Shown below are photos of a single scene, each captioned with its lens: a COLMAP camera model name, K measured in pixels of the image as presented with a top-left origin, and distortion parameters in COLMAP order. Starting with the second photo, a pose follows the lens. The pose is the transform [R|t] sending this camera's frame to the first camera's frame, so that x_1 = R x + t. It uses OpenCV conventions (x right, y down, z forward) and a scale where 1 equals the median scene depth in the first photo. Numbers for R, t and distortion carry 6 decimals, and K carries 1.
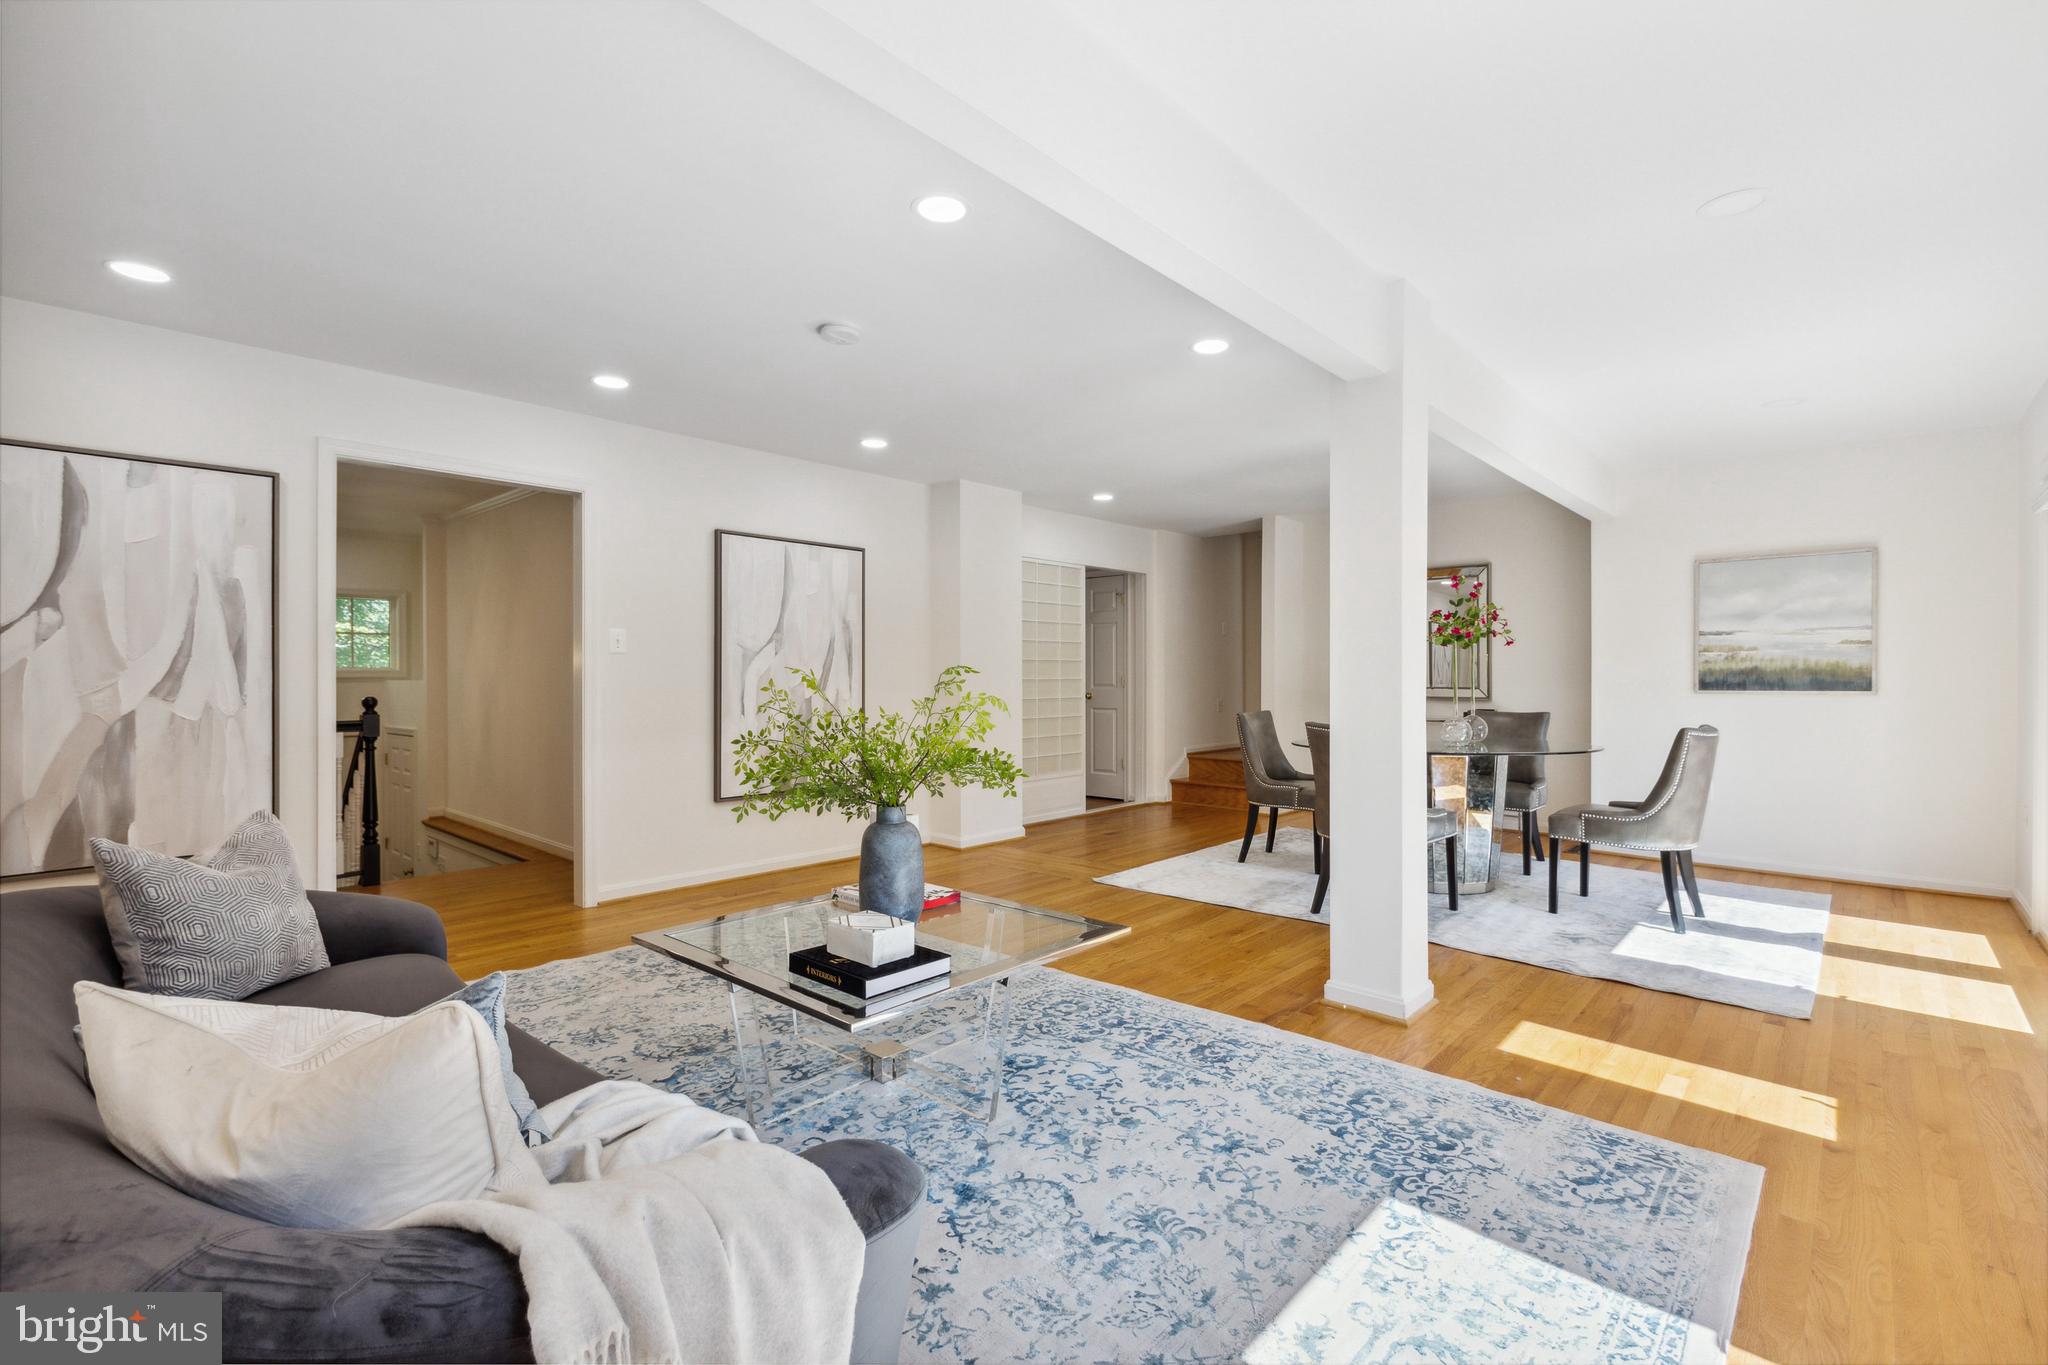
lens RADIAL K [[922.6, 0, 1014.7], [0, 922.6, 686.4], [0, 0, 1]] dist [0.000695, -0.001193]
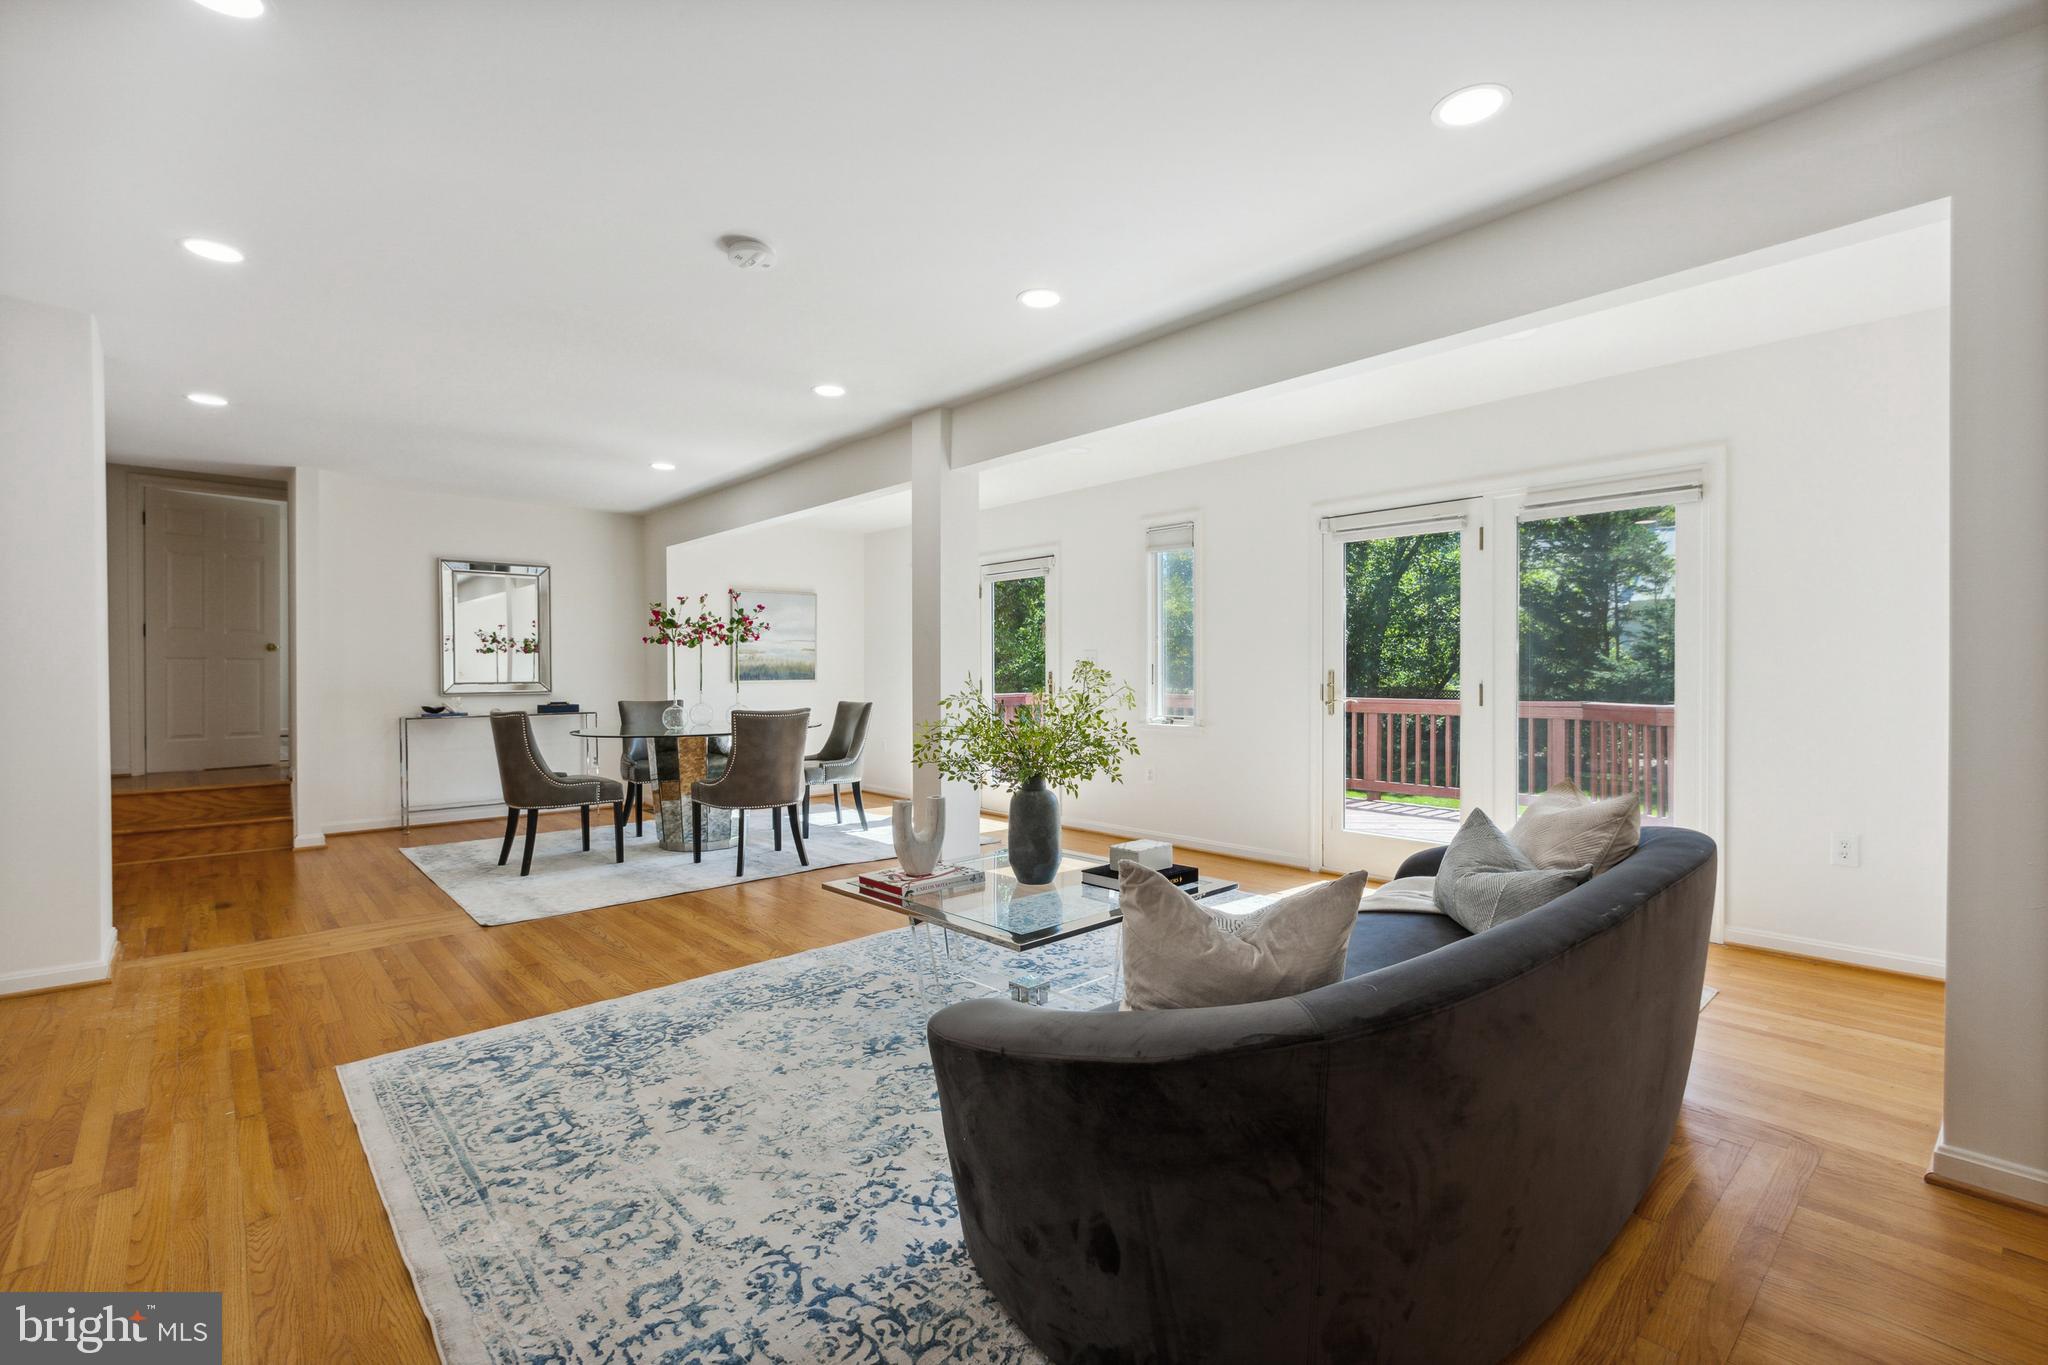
lens RADIAL K [[922.6, 0, 1039.6], [0, 922.6, 681.6], [0, 0, 1]] dist [0.000695, -0.001193]
pose [[0.060497, -0.012016, 0.998096, -0.717743], [0.003243, 0.999925, 0.011841, -0.008870], [-0.998163, 0.002521, 0.060532, 0.486266]]
